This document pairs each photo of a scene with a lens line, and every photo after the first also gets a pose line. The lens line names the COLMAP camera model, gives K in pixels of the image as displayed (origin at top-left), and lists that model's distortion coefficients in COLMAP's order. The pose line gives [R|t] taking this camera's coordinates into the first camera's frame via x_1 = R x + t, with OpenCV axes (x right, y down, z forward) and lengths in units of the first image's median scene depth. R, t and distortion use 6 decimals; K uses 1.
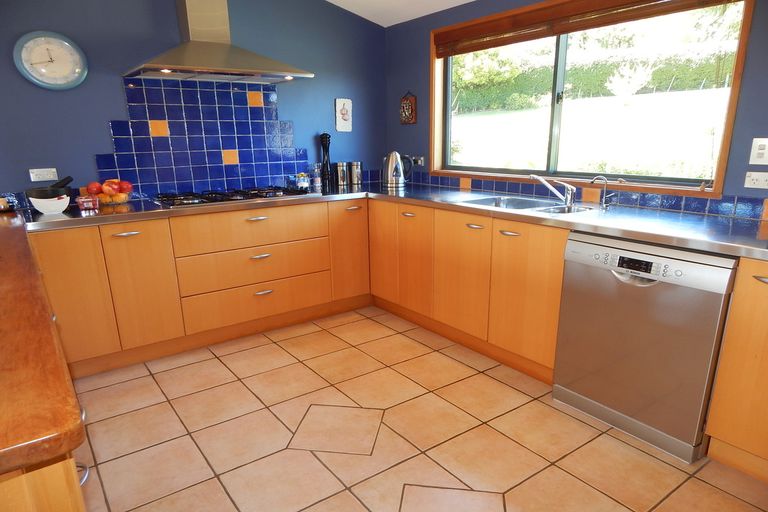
lens RADIAL K [[470.8, 0, 386.3], [0, 470.8, 257.1], [0, 0, 1]] dist [0.003274, 0.000150]
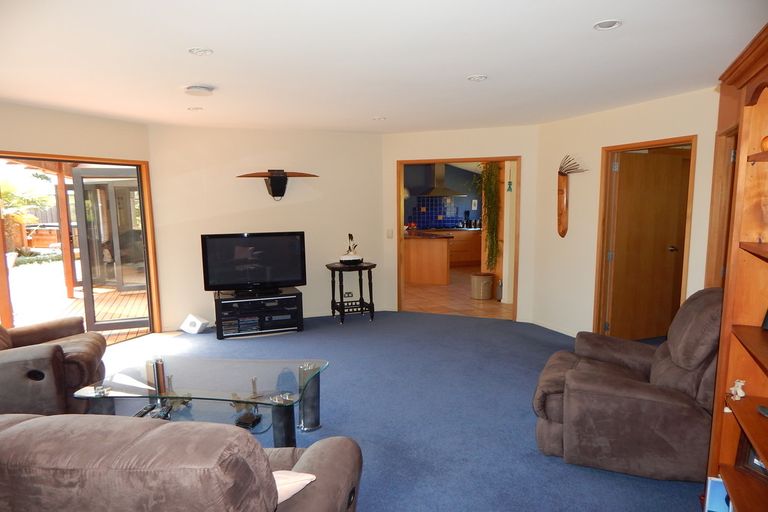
lens RADIAL K [[470.8, 0, 384.2], [0, 470.8, 259.1], [0, 0, 1]] dist [0.003274, 0.000150]
pose [[0.959905, 0.040104, -0.277443, 0.242311], [-0.076587, 0.989579, -0.121936, 0.539961], [0.269662, 0.138295, 0.952973, -2.345802]]
